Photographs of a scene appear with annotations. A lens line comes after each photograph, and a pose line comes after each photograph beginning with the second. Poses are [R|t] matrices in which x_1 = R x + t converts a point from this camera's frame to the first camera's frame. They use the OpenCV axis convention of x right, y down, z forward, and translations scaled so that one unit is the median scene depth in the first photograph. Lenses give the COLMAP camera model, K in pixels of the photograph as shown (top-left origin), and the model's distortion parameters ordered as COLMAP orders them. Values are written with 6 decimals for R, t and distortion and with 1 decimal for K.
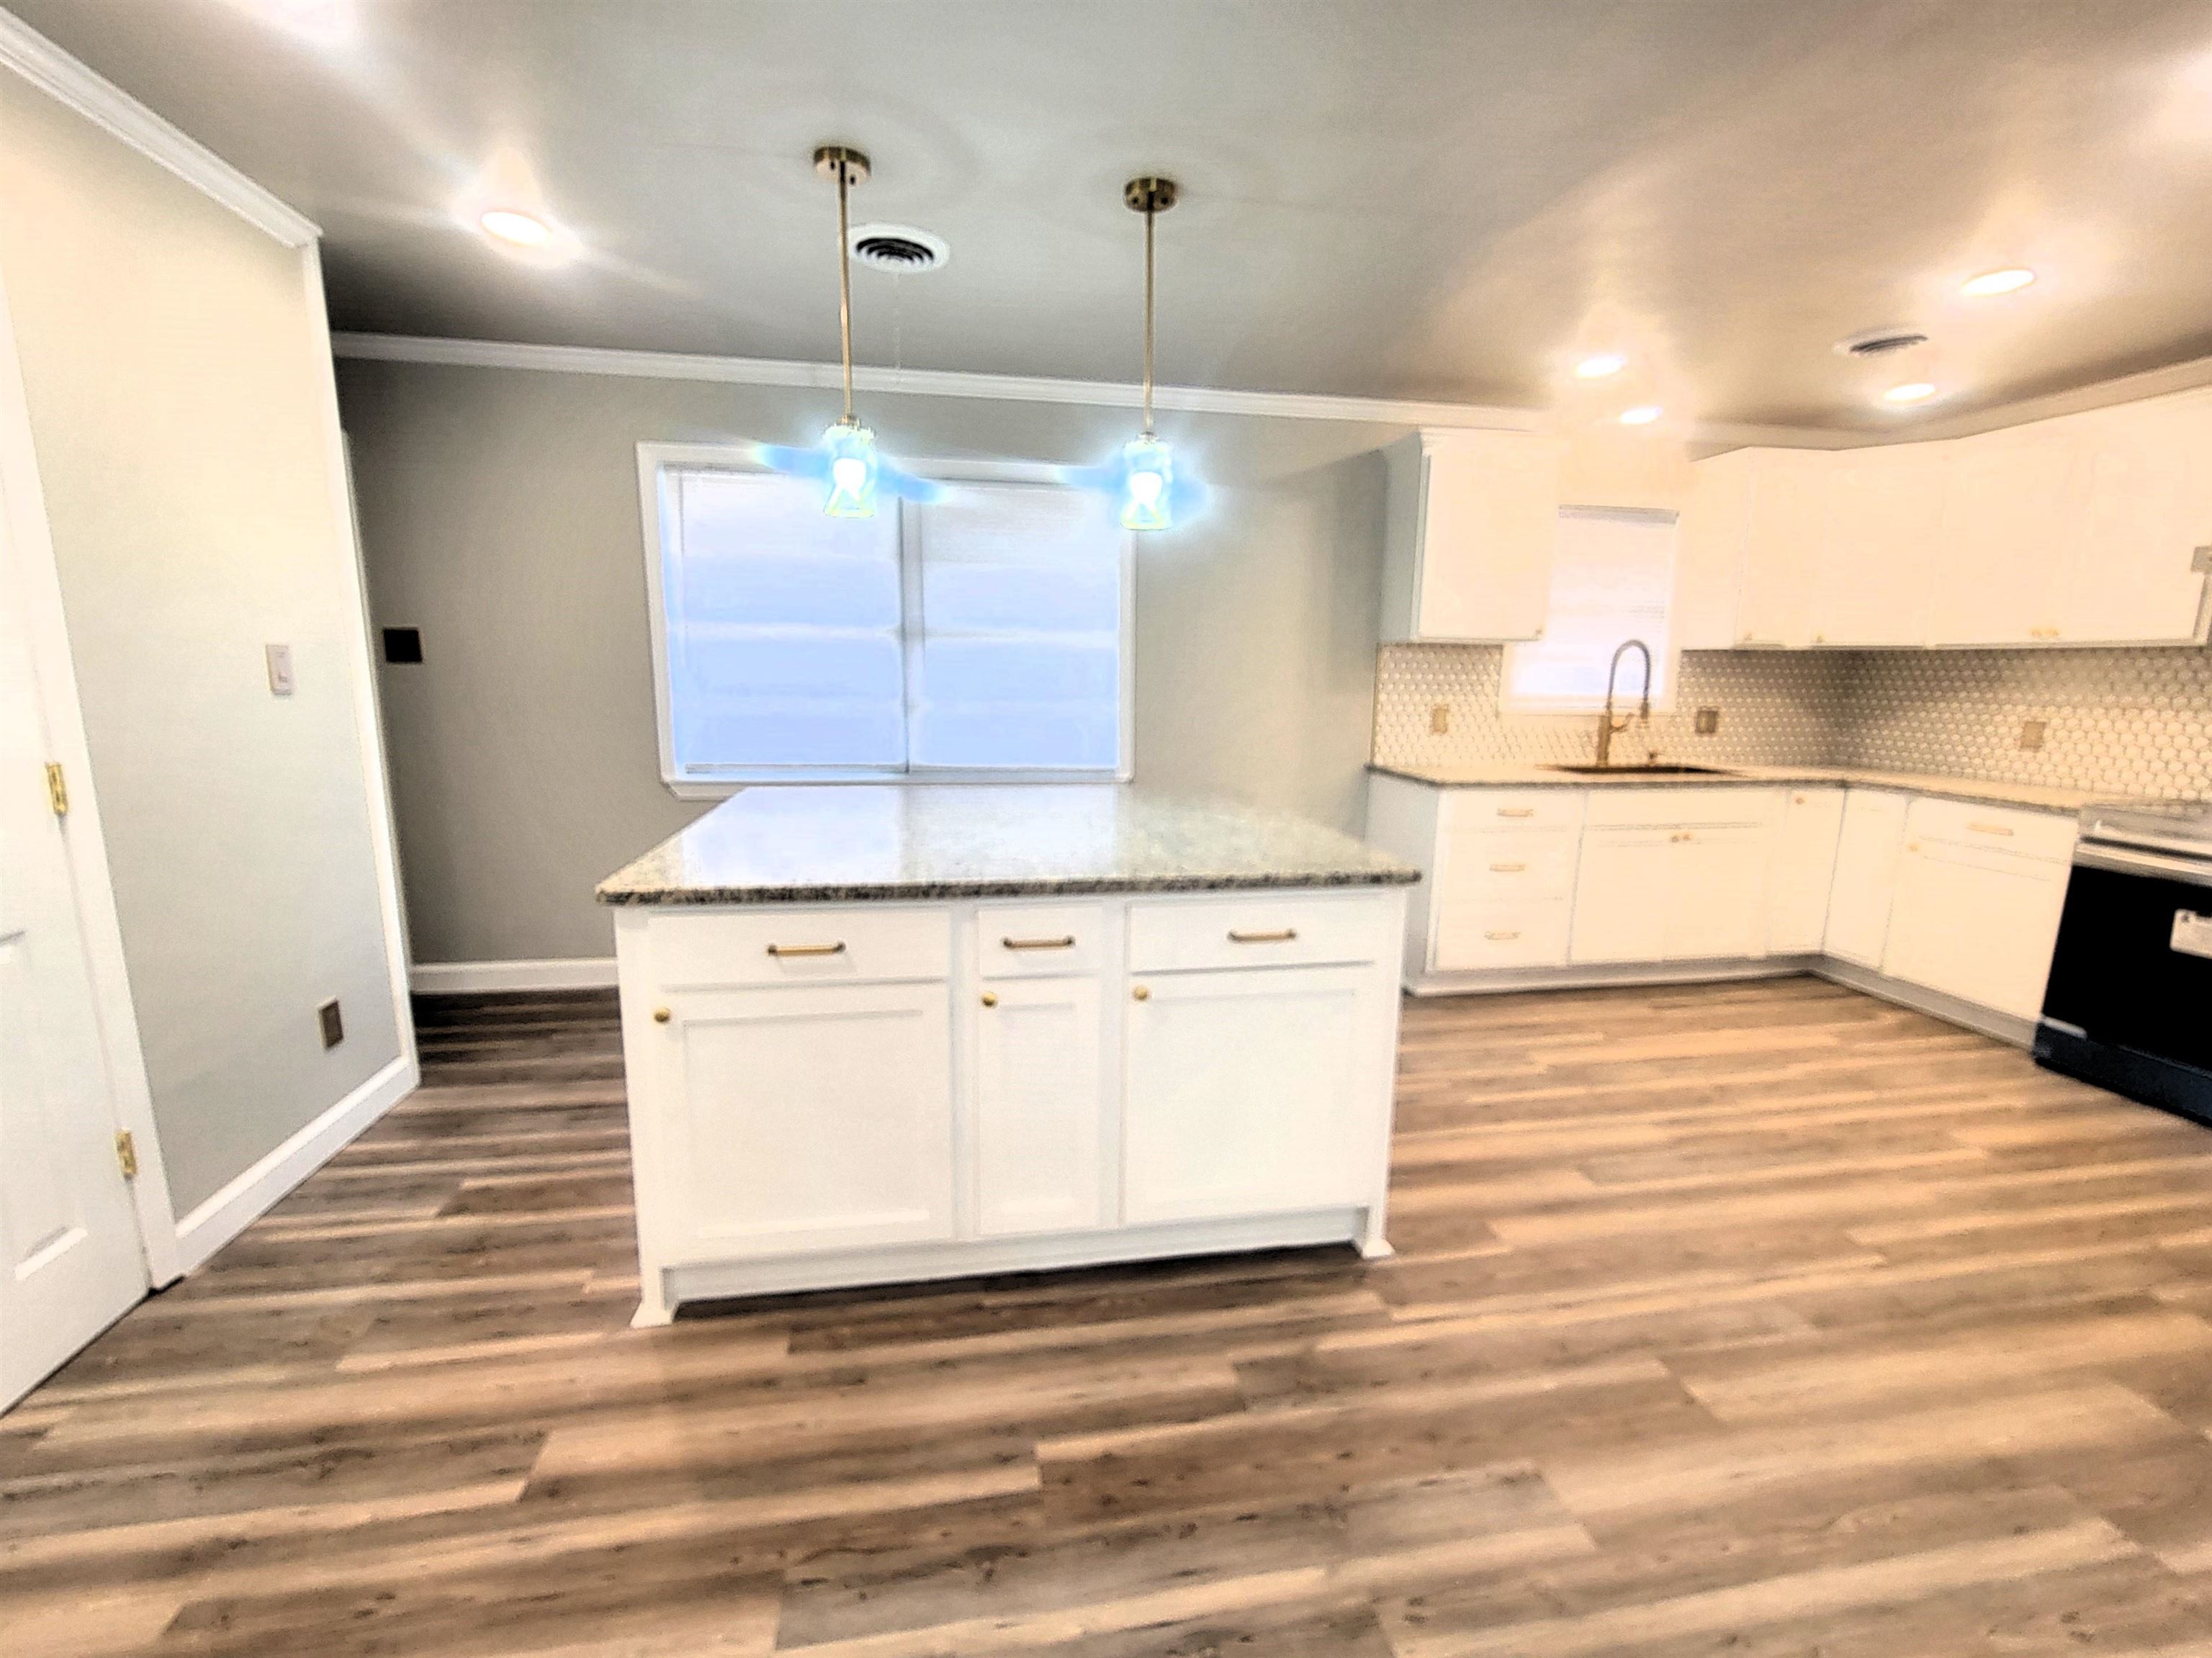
lens RADIAL K [[955.0, 0, 1106.0], [0, 955.0, 829.0], [0, 0, 1]] dist [-0.002436, 0.000177]
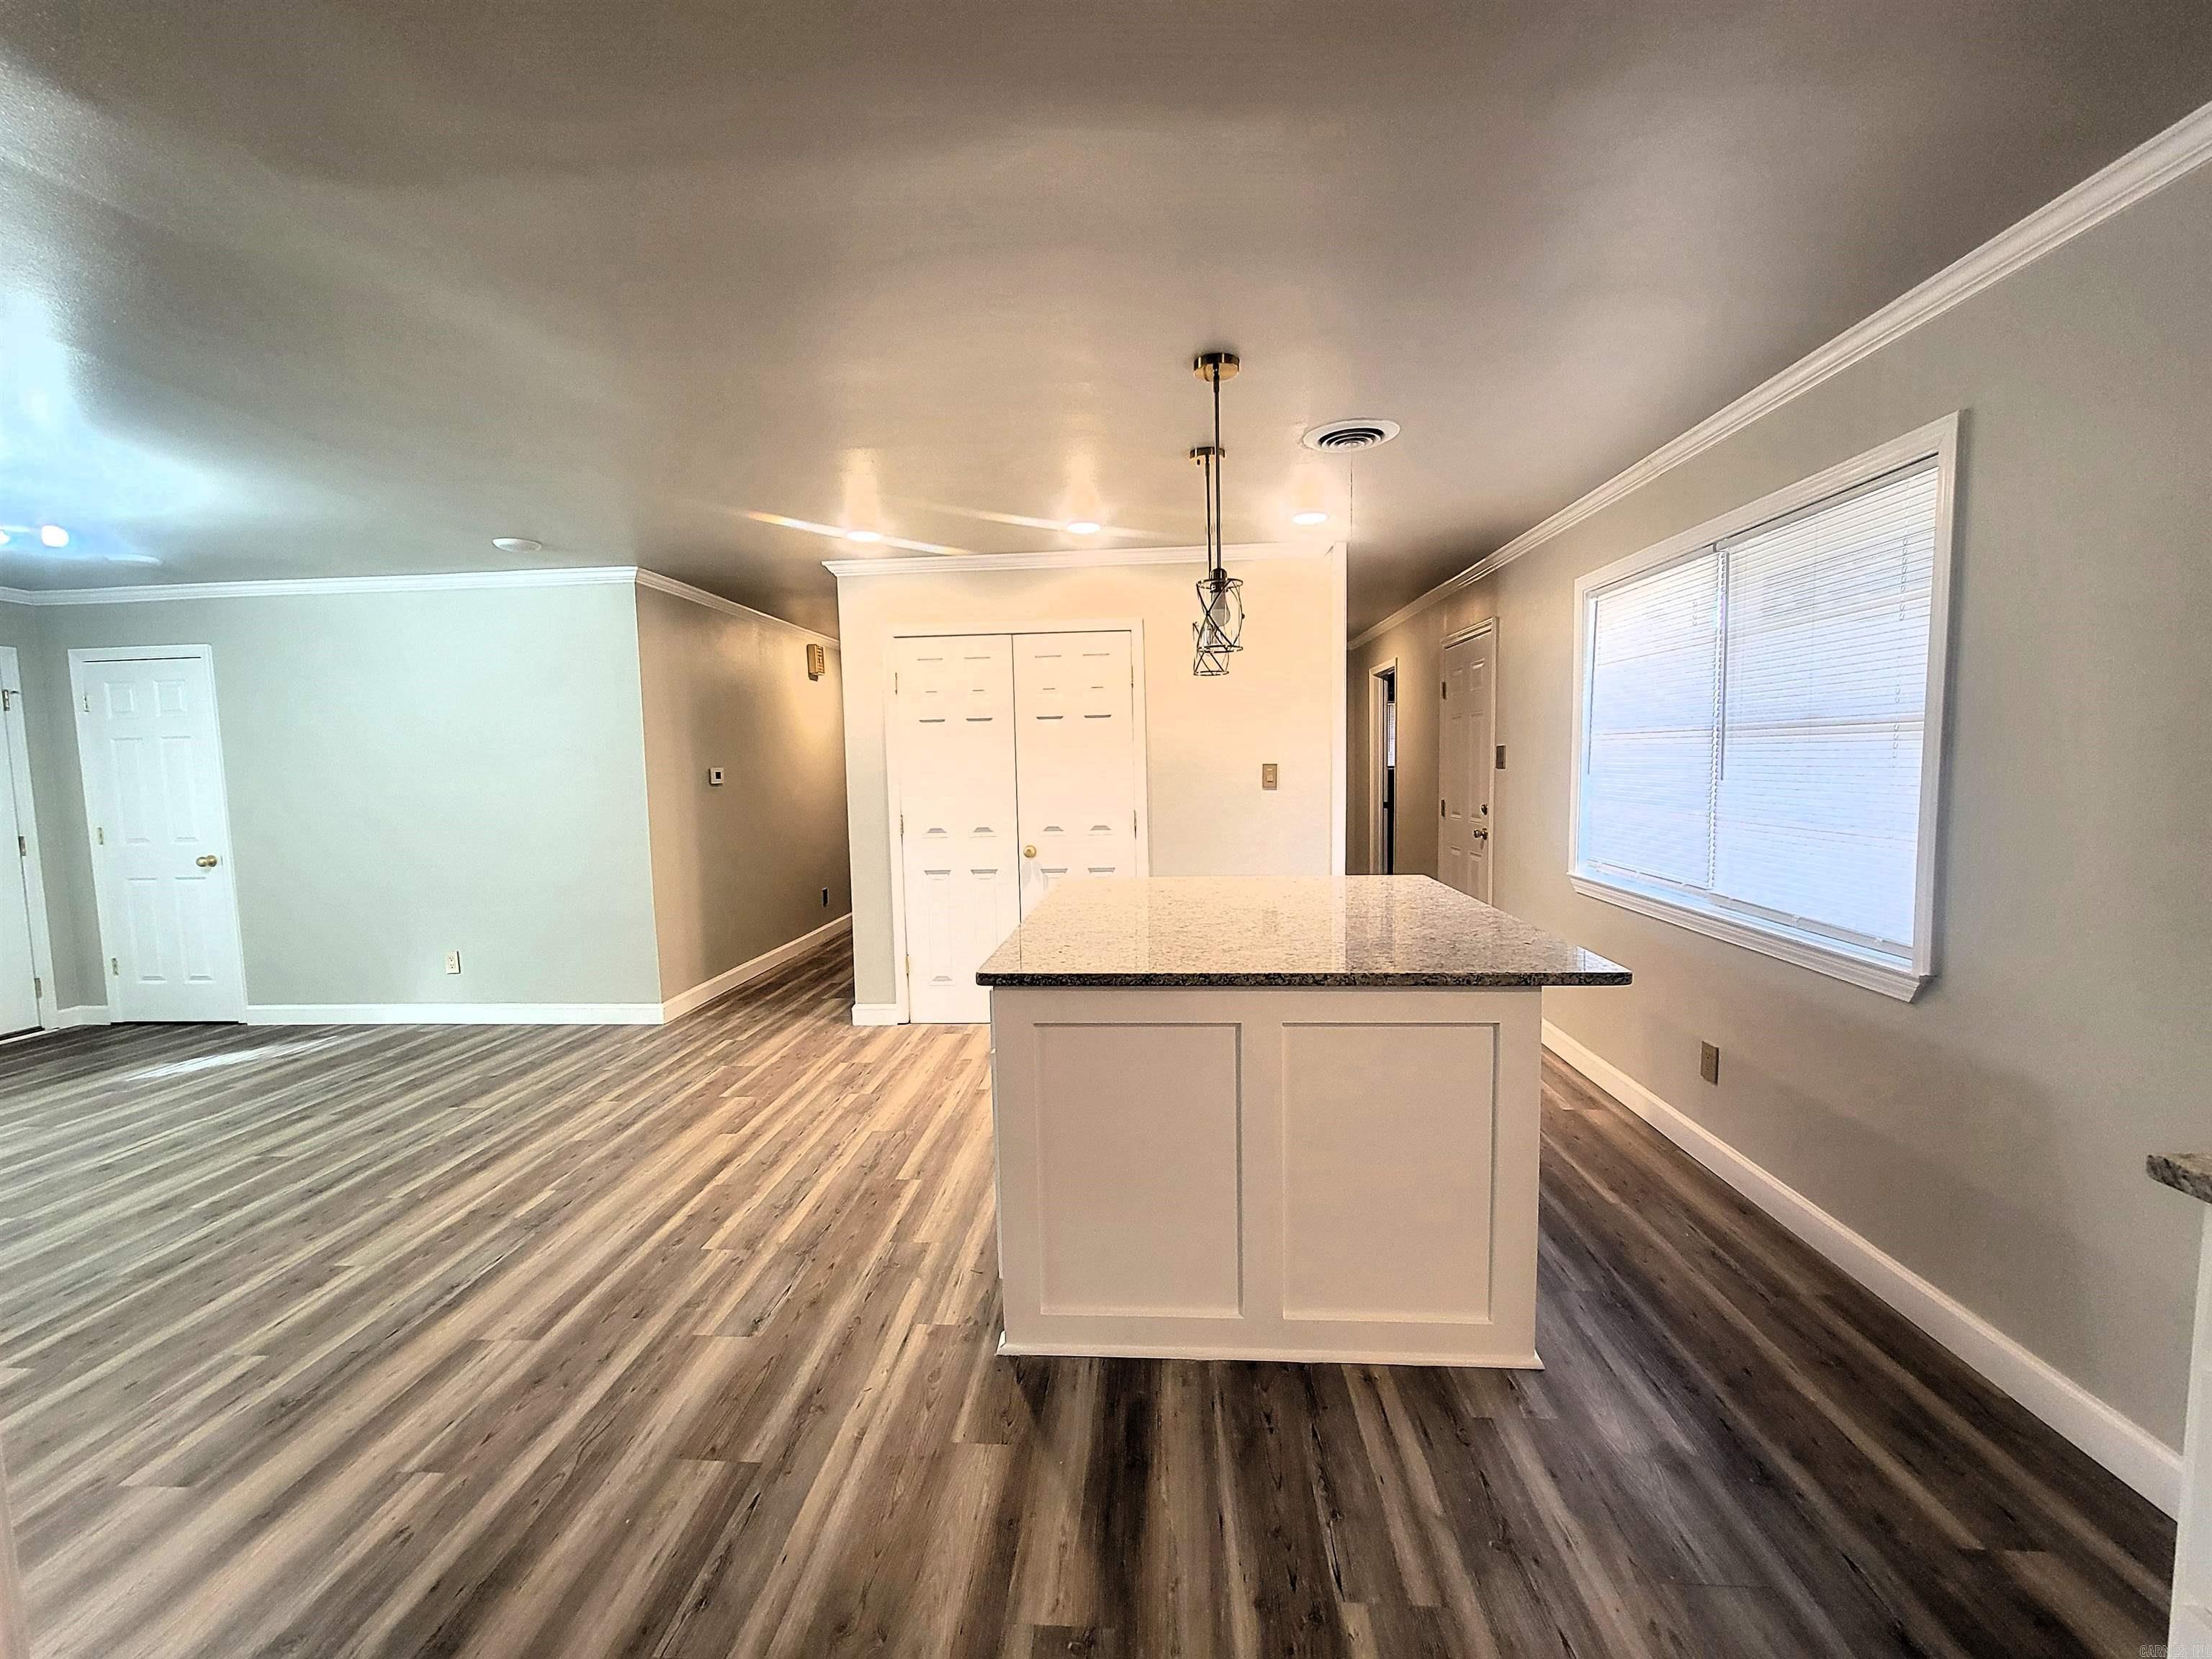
lens RADIAL K [[902.9, 0, 1107.5], [0, 902.9, 830.7], [0, 0, 1]] dist [-0.001974, 0.000278]
pose [[-0.236663, 0.065038, -0.969413, 0.924030], [-0.150642, 0.983235, 0.102742, -0.173277], [0.959843, 0.170350, -0.222898, 0.976349]]
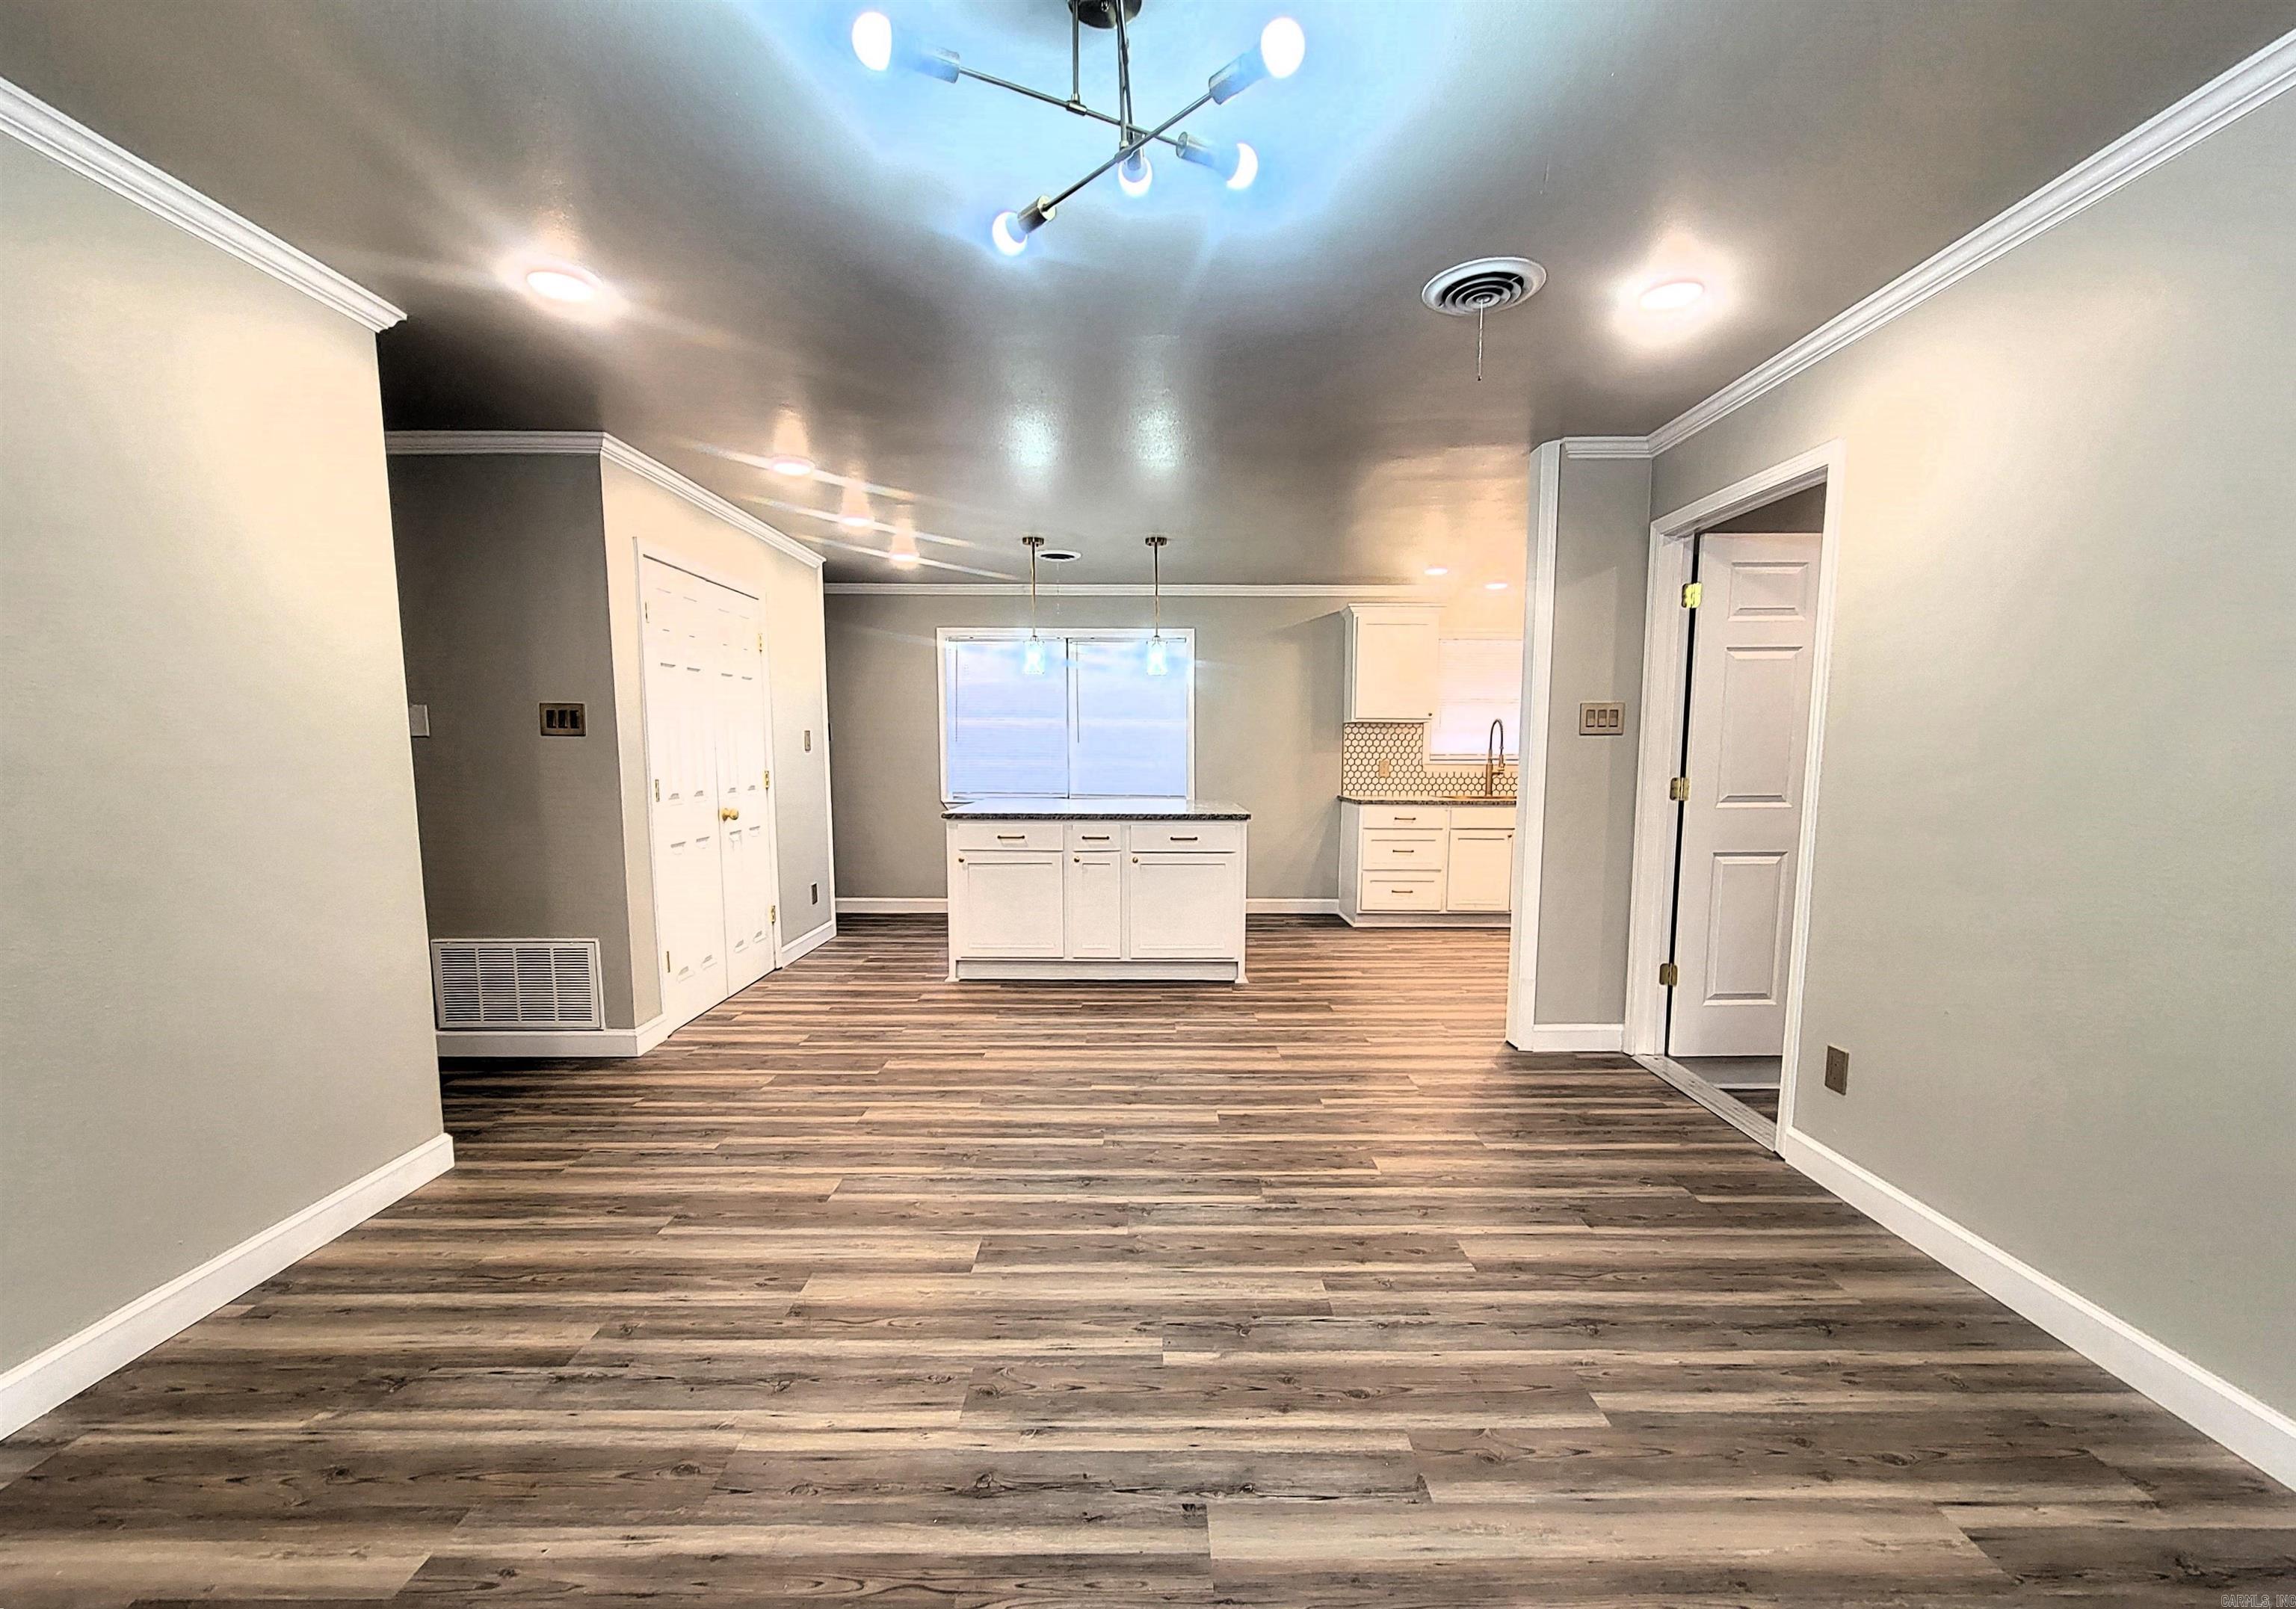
lens RADIAL K [[956.4, 0, 1179.4], [0, 956.4, 796.5], [0, 0, 1]] dist [0.010068, 0.000041]
pose [[0.989754, 0.000572, -0.142781, 0.370280], [-0.018466, 0.992106, -0.124035, 0.226215], [0.141583, 0.125401, 0.981952, -1.111866]]
